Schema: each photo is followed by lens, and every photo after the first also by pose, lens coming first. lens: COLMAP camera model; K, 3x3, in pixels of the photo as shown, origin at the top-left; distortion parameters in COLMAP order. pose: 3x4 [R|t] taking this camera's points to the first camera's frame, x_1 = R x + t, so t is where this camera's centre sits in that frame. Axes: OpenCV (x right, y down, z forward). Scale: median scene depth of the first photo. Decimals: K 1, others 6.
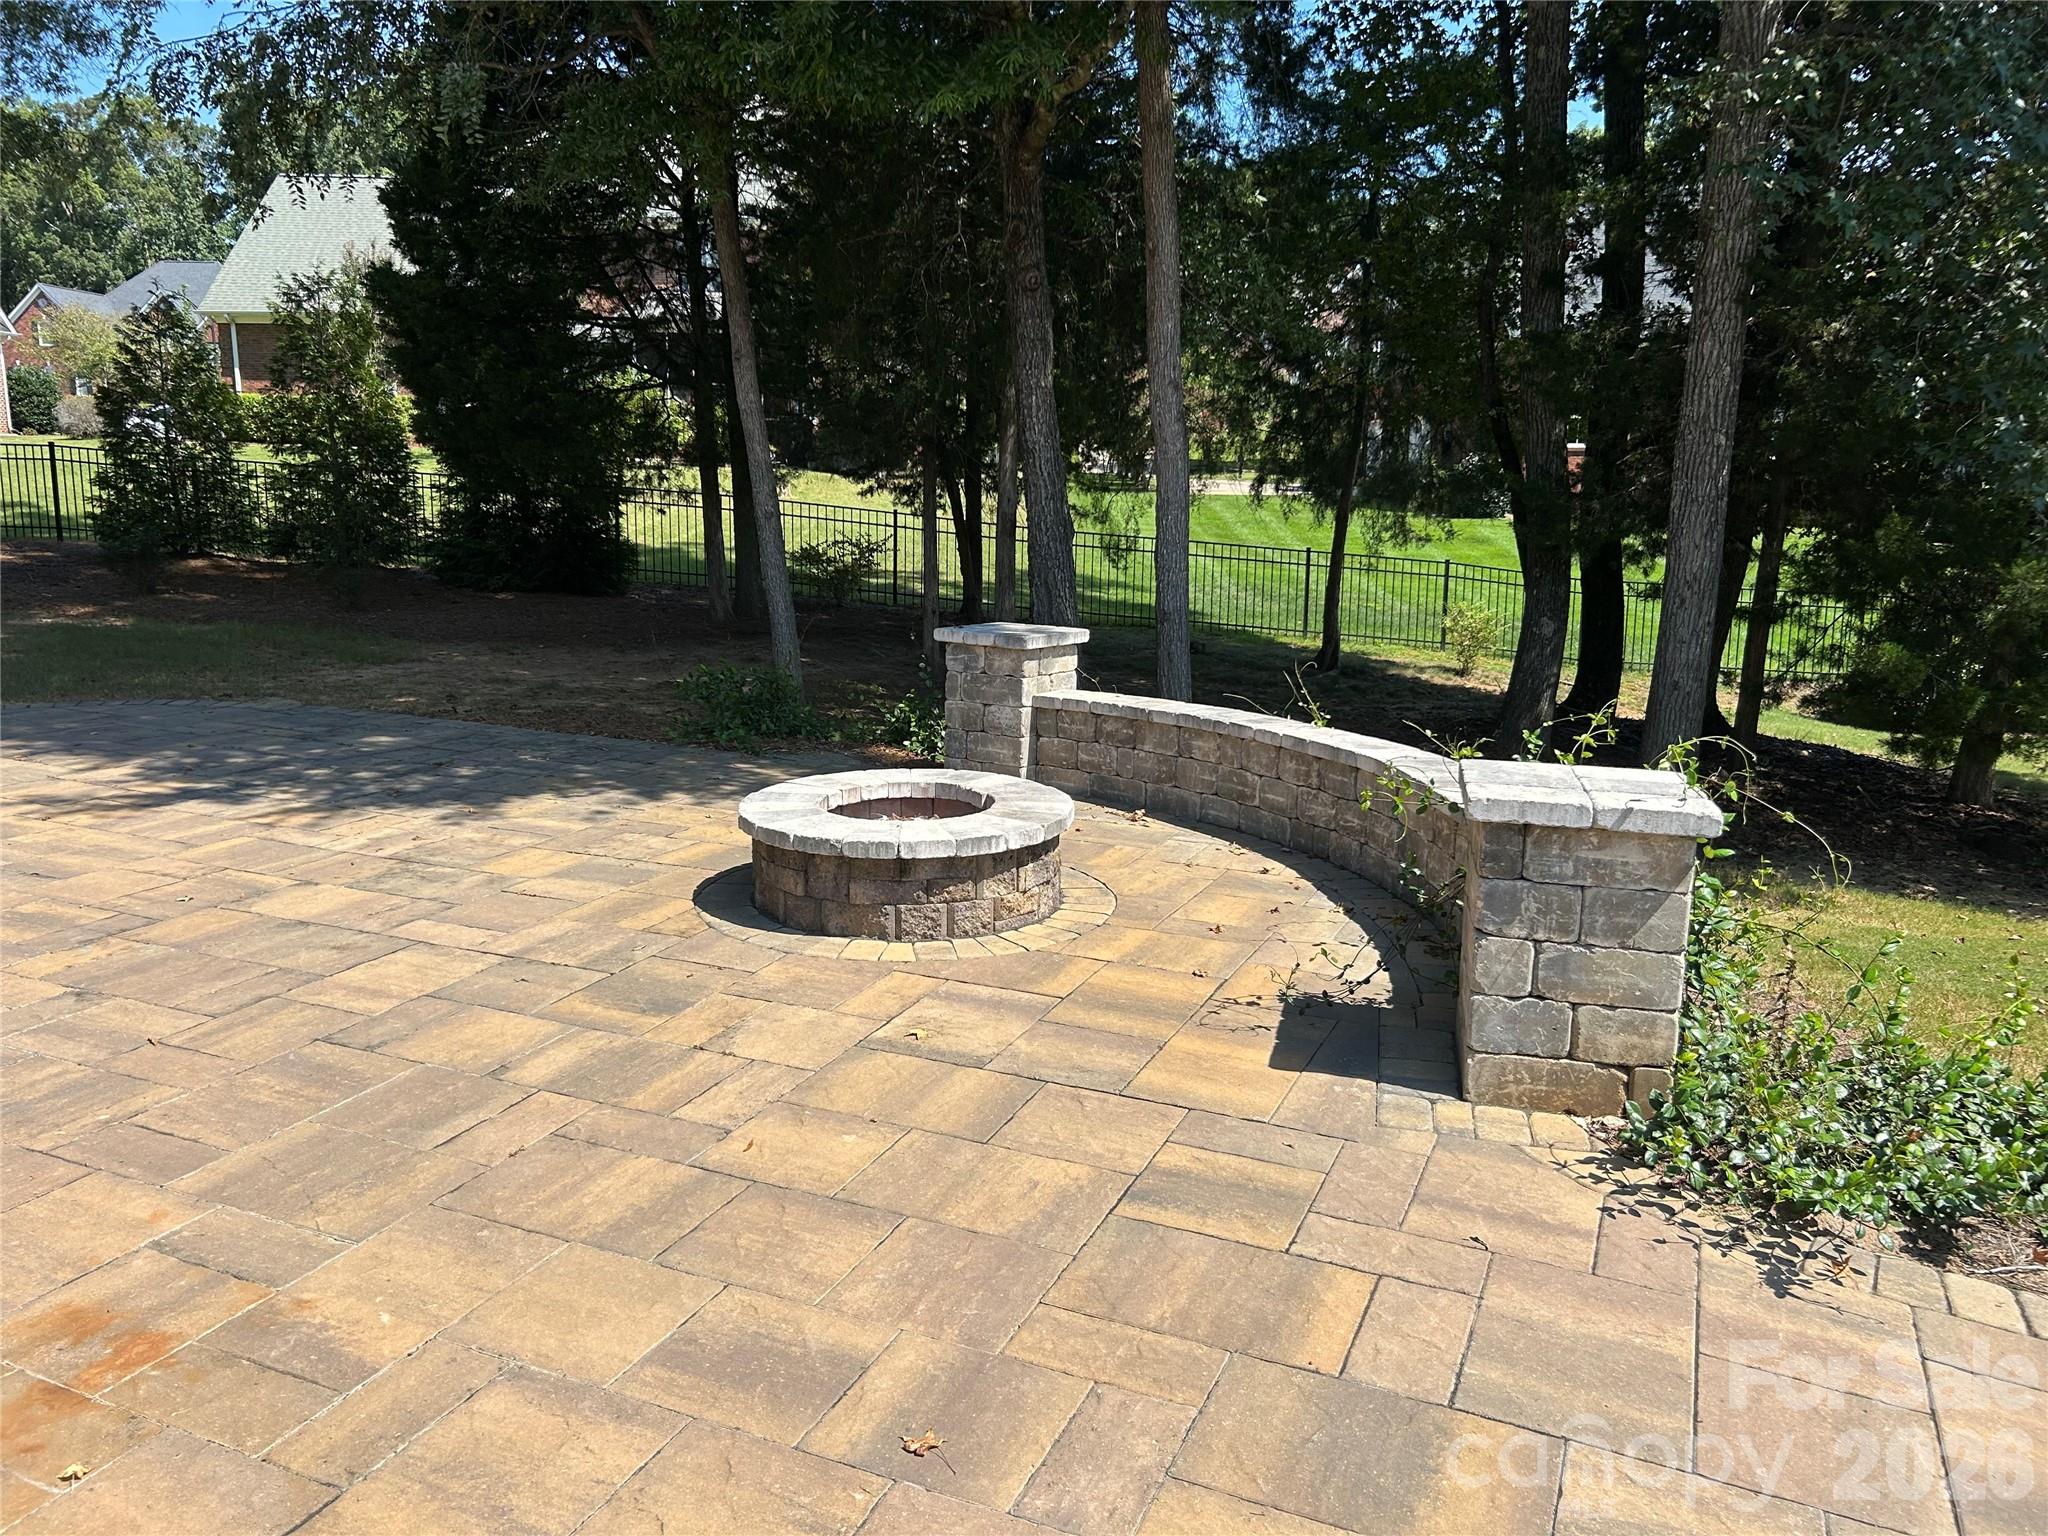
lens RADIAL K [[1542.3, 0, 1019.1], [0, 1542.3, 772.6], [0, 0, 1]] dist [0.033598, -0.004859]
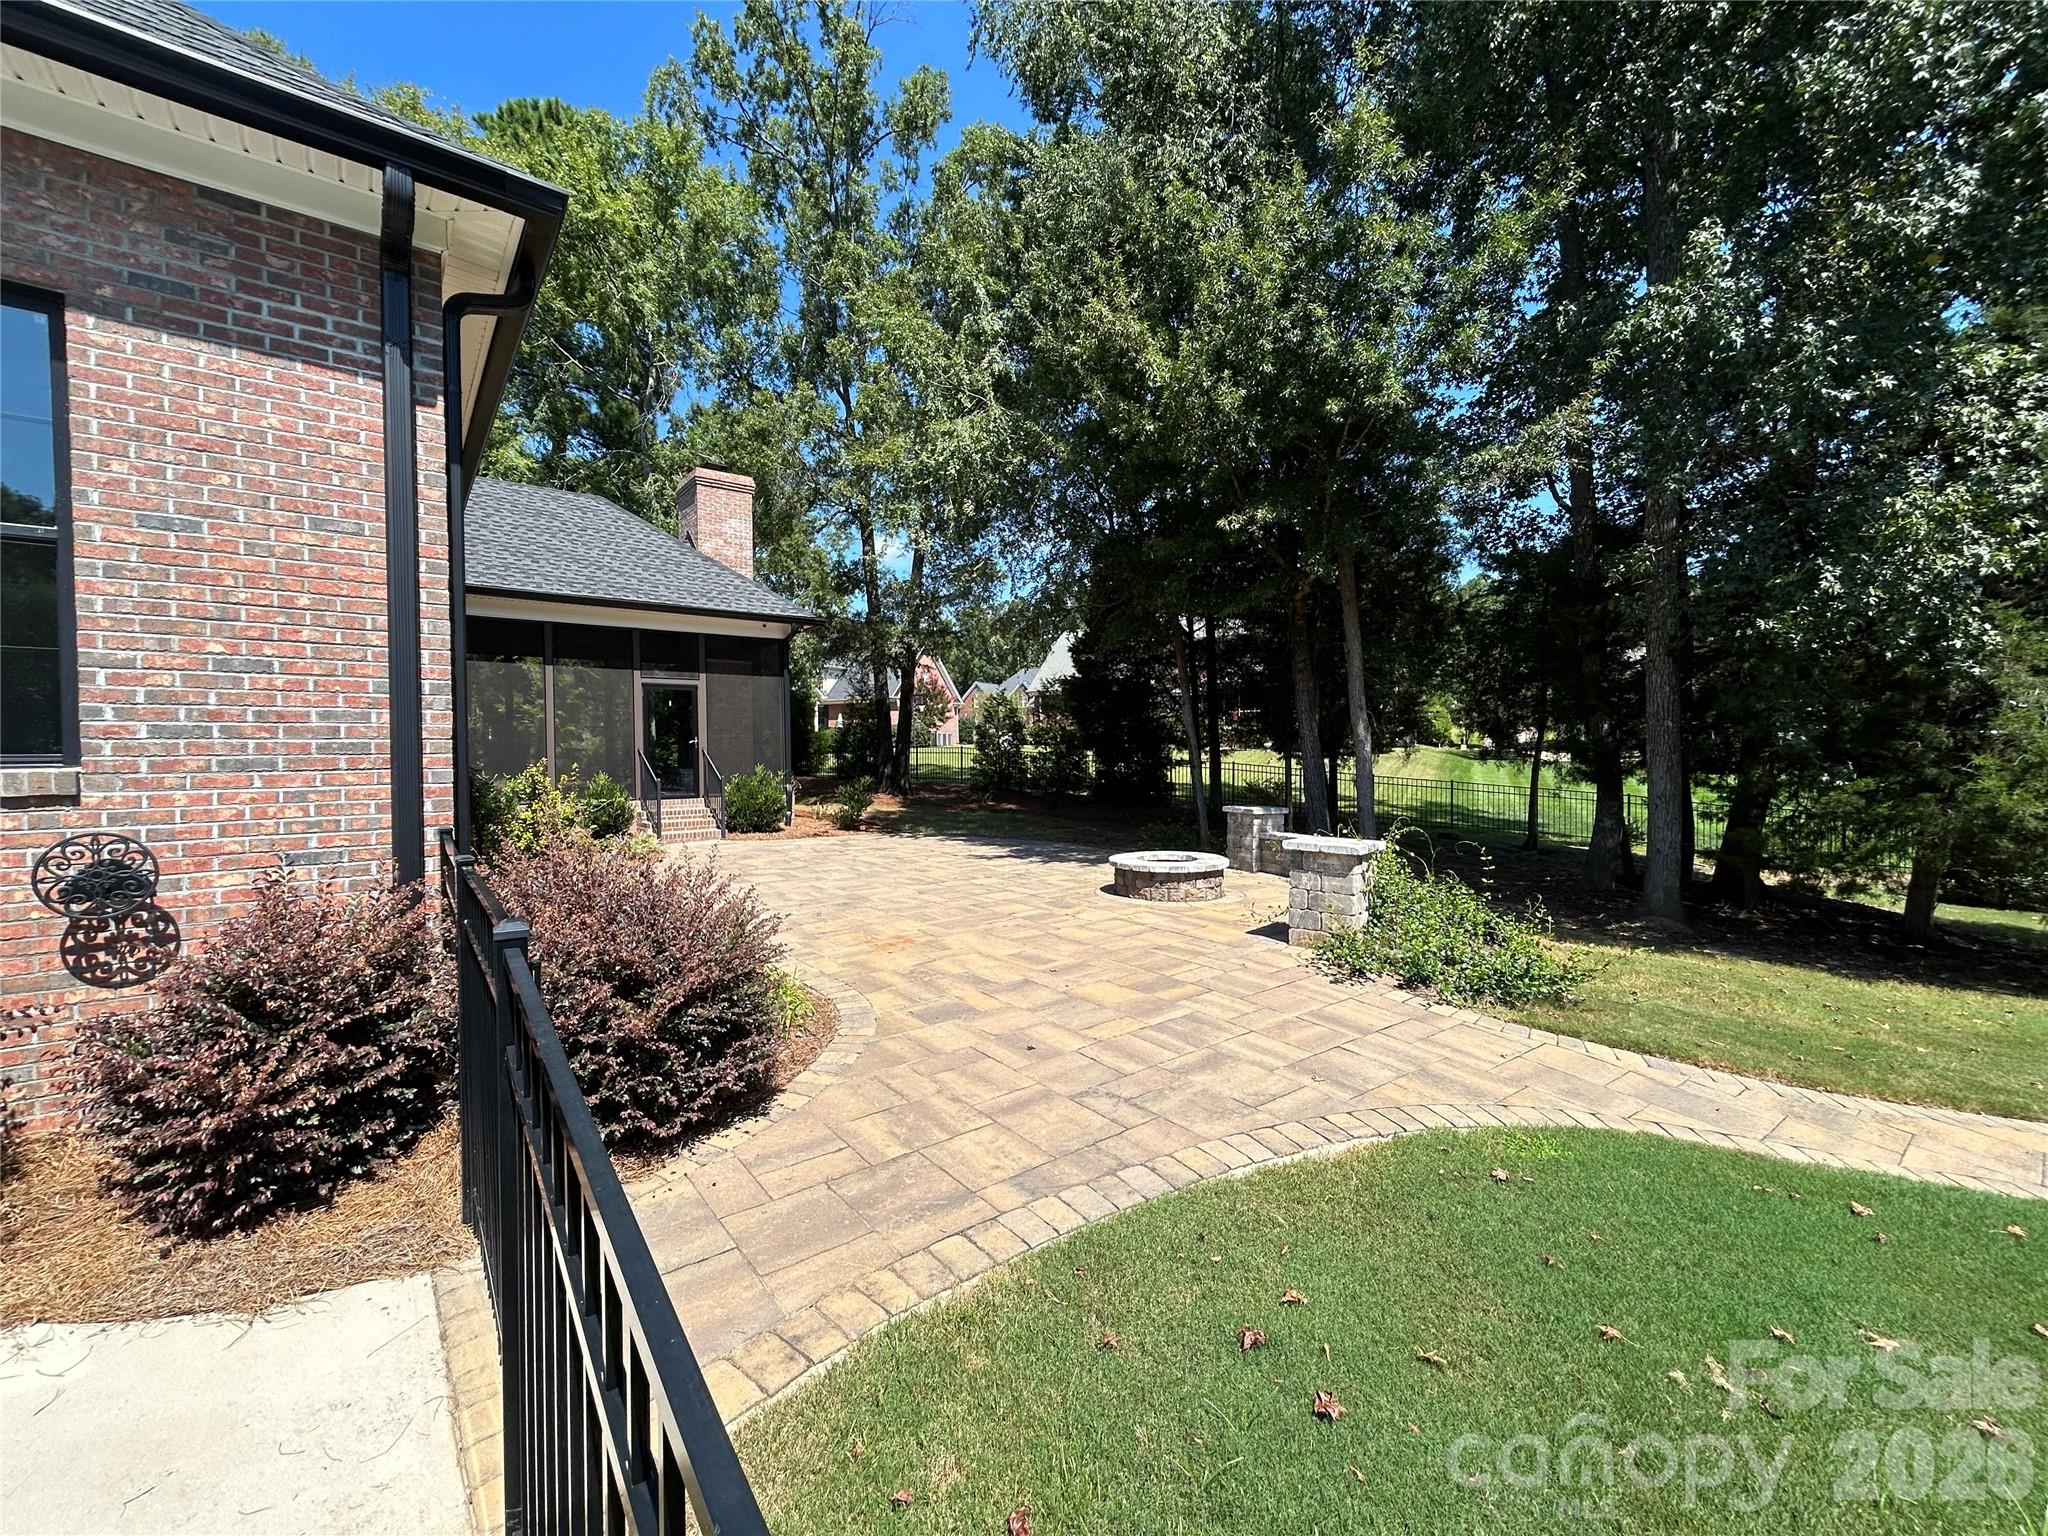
lens RADIAL K [[823.6, 0, 1027.5], [0, 823.6, 762.0], [0, 0, 1]] dist [-0.002734, -0.000066]
pose [[0.885388, -0.012320, -0.464690, 0.304414], [-0.073025, 0.983550, -0.165214, 0.085275], [0.459082, 0.180213, 0.869924, -0.357198]]
